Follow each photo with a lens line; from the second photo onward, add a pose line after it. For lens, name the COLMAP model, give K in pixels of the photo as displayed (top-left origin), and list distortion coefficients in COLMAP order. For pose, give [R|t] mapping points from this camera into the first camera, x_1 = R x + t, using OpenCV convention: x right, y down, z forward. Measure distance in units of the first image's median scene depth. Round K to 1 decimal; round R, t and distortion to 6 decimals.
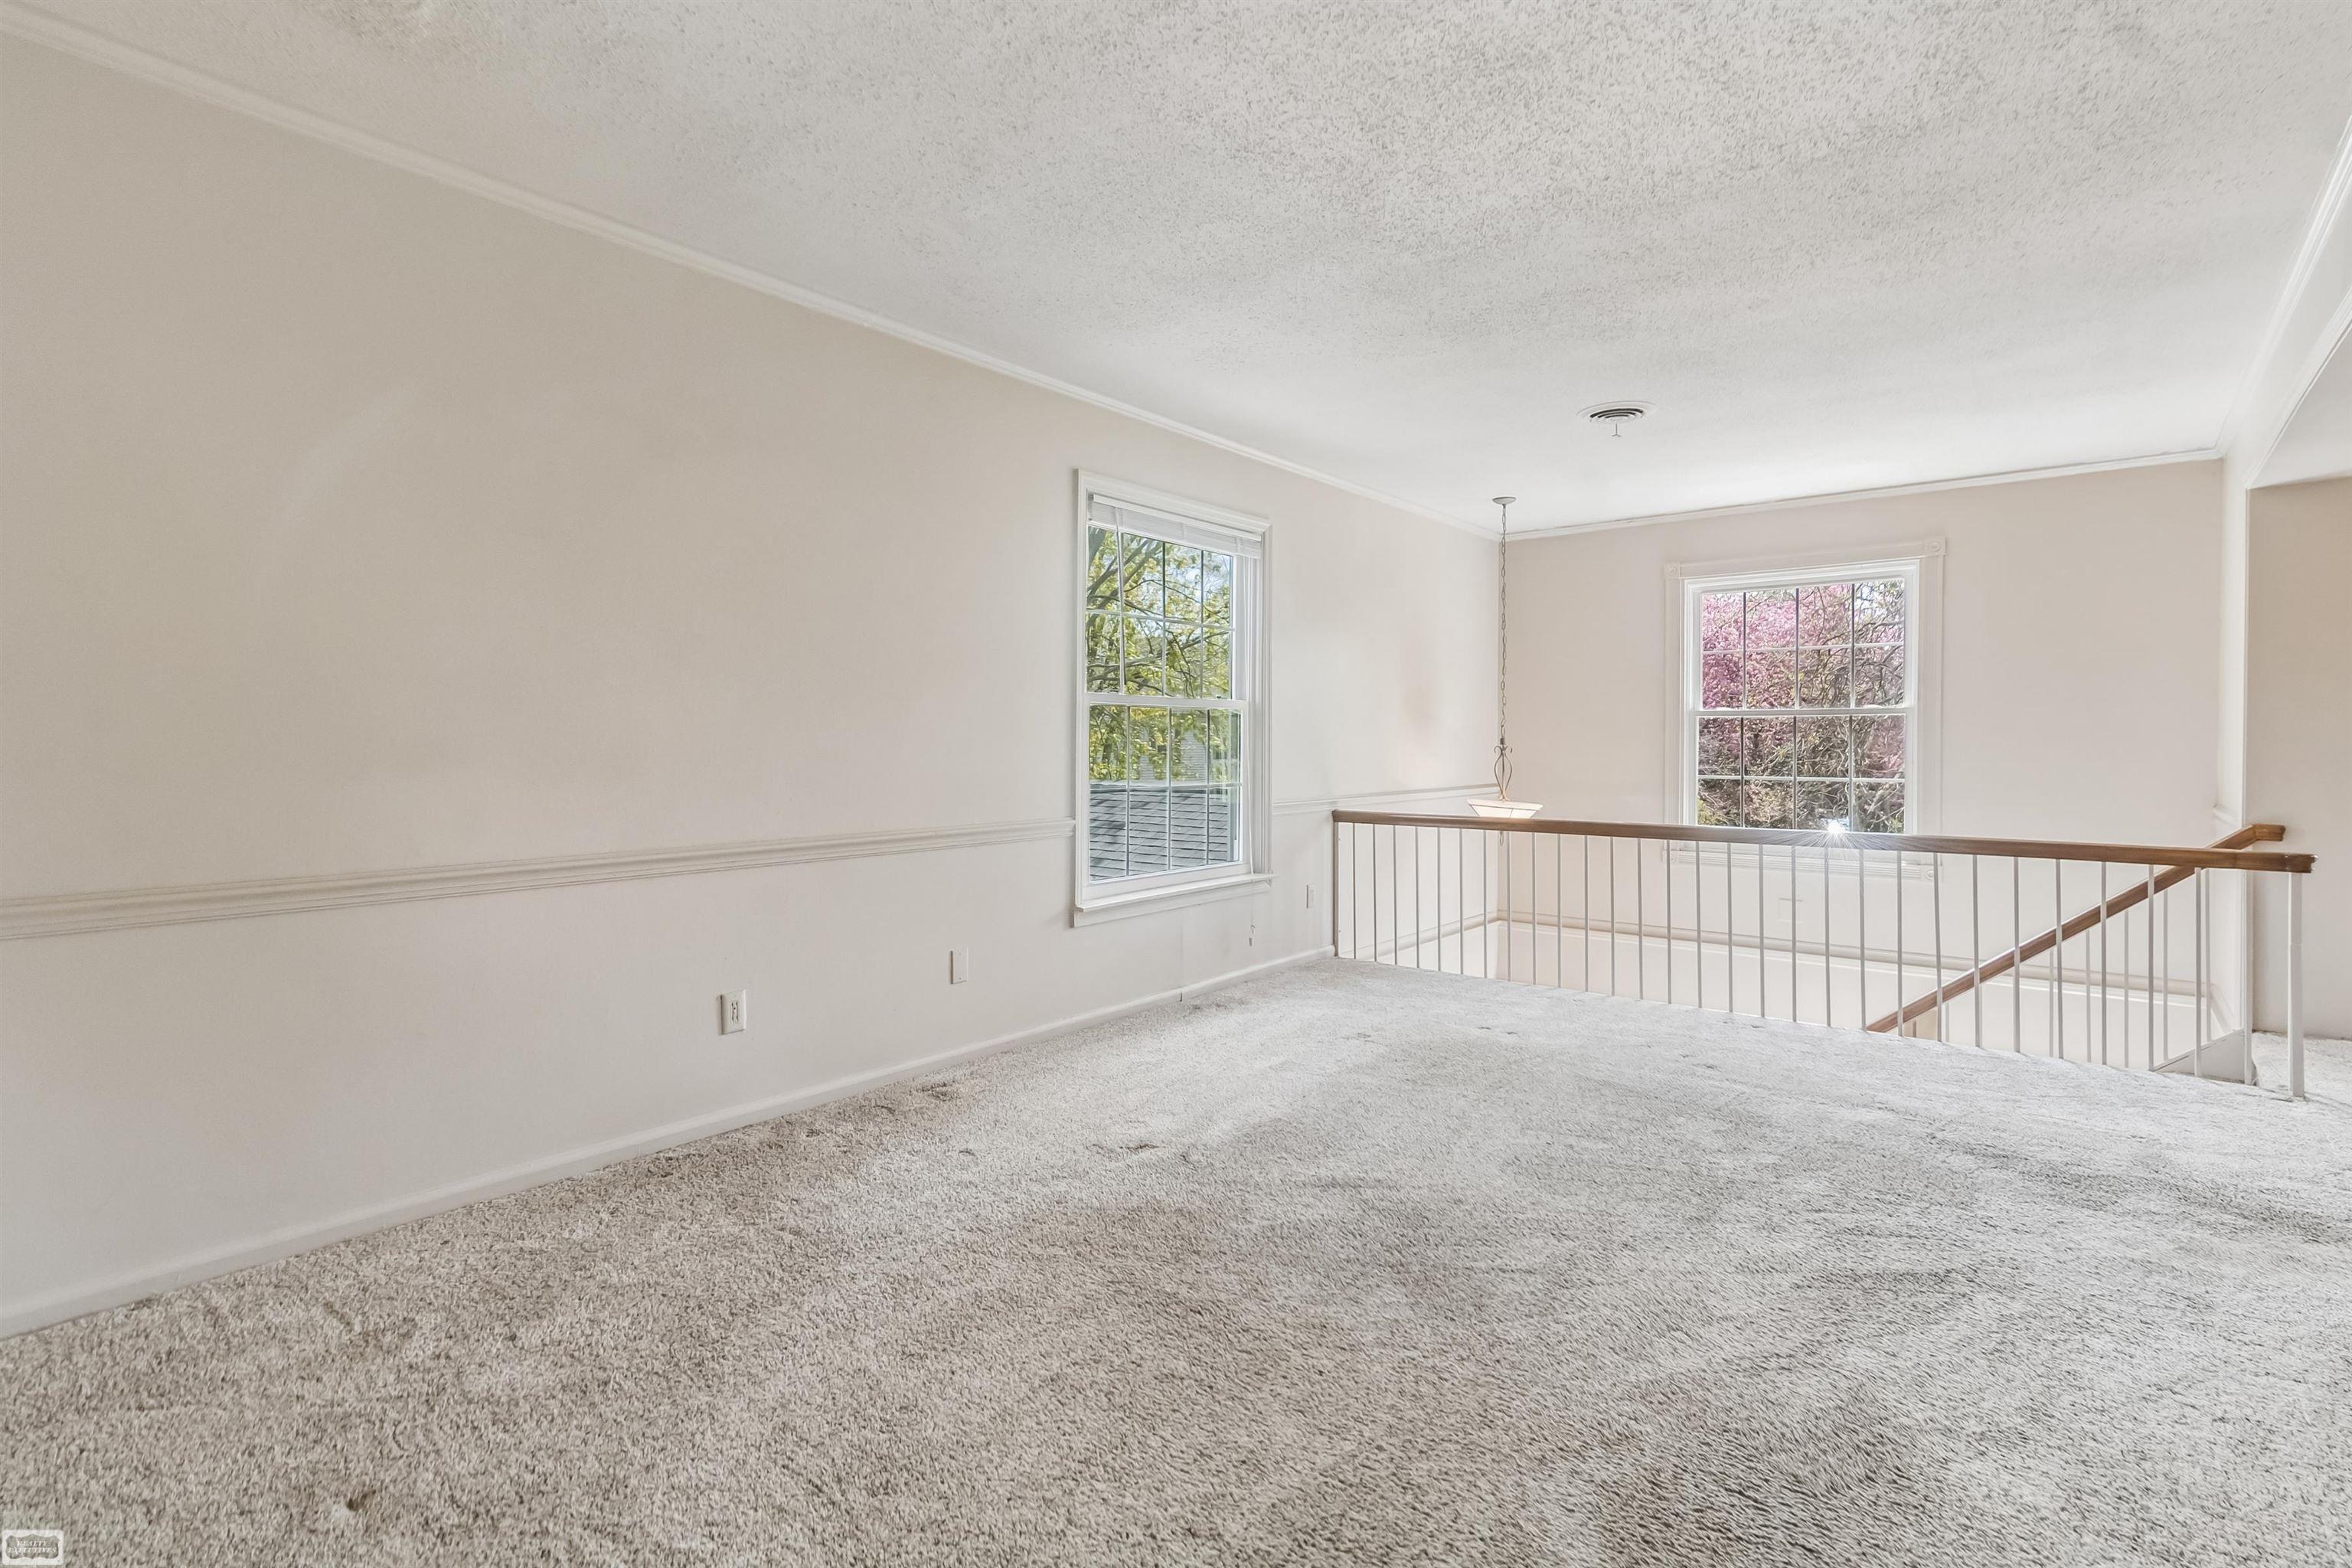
lens RADIAL K [[1103.9, 0, 1176.5], [0, 1103.9, 750.2], [0, 0, 1]] dist [0.009842, -0.003015]
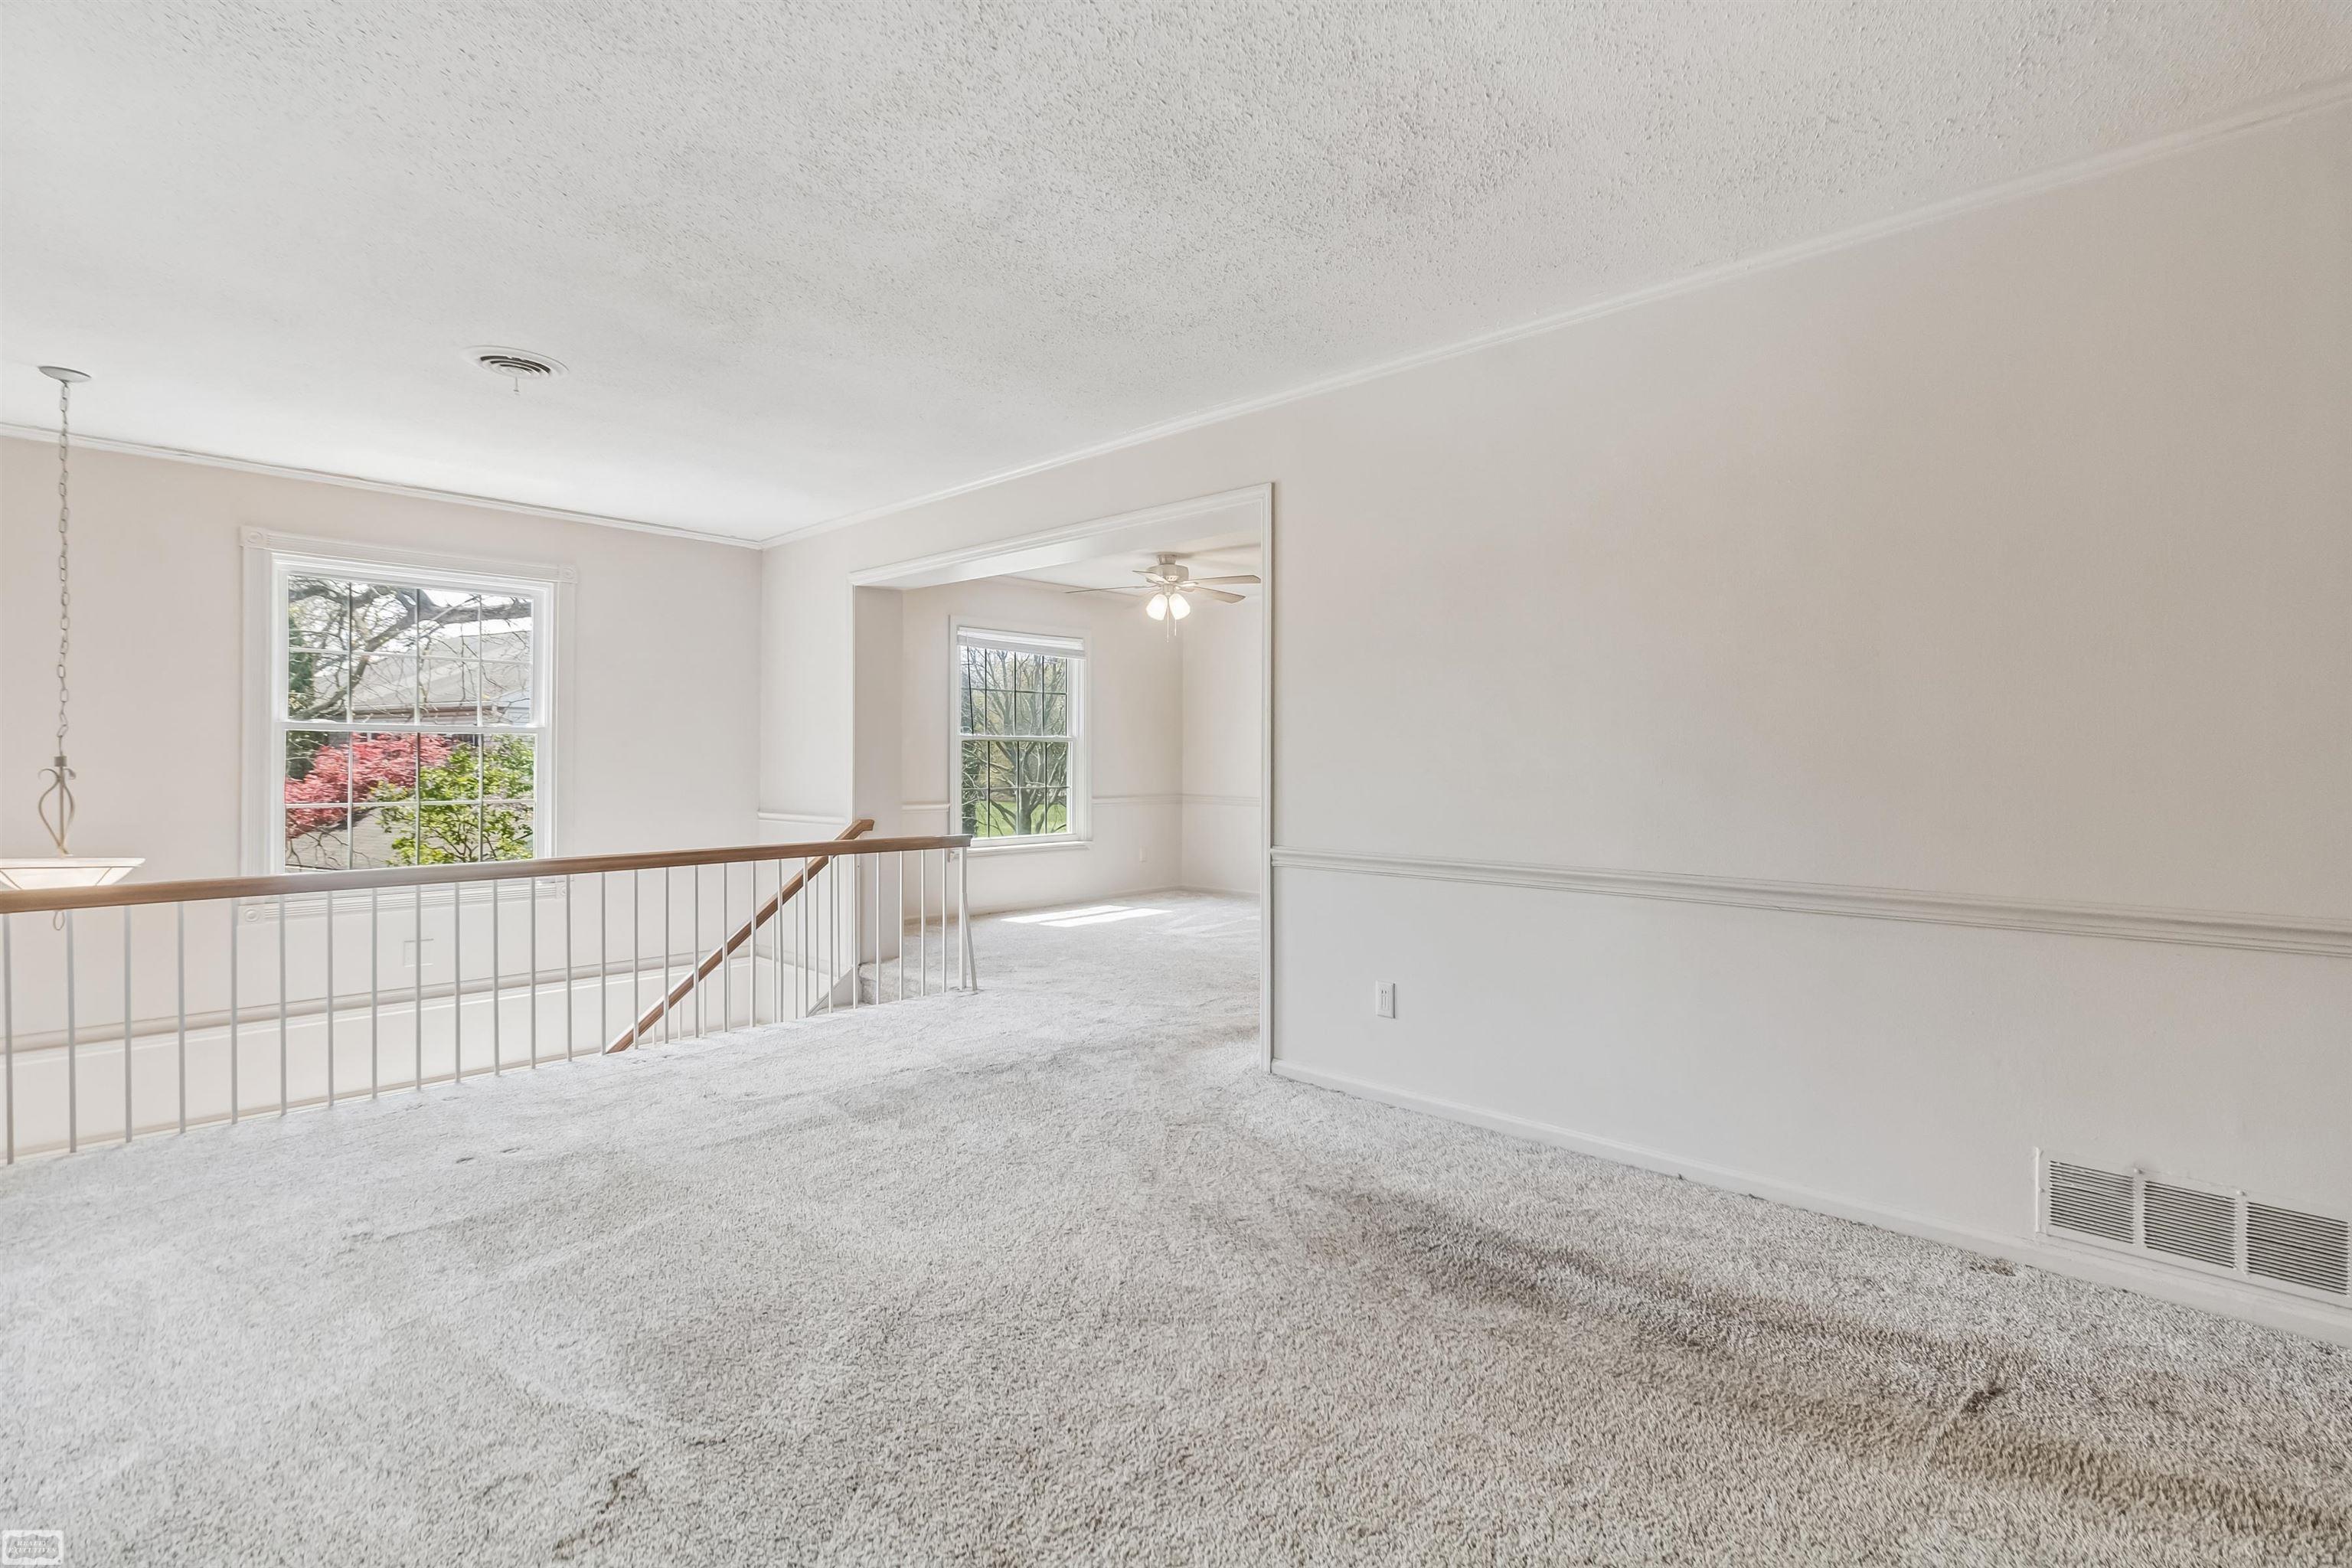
lens RADIAL K [[1103.9, 0, 1177.4], [0, 1103.9, 763.6], [0, 0, 1]] dist [0.009842, -0.003015]
pose [[0.066774, -0.000553, 0.997768, -0.416930], [0.008374, 0.999965, -0.000006, -0.003800], [-0.997733, 0.008356, 0.066776, 0.491938]]
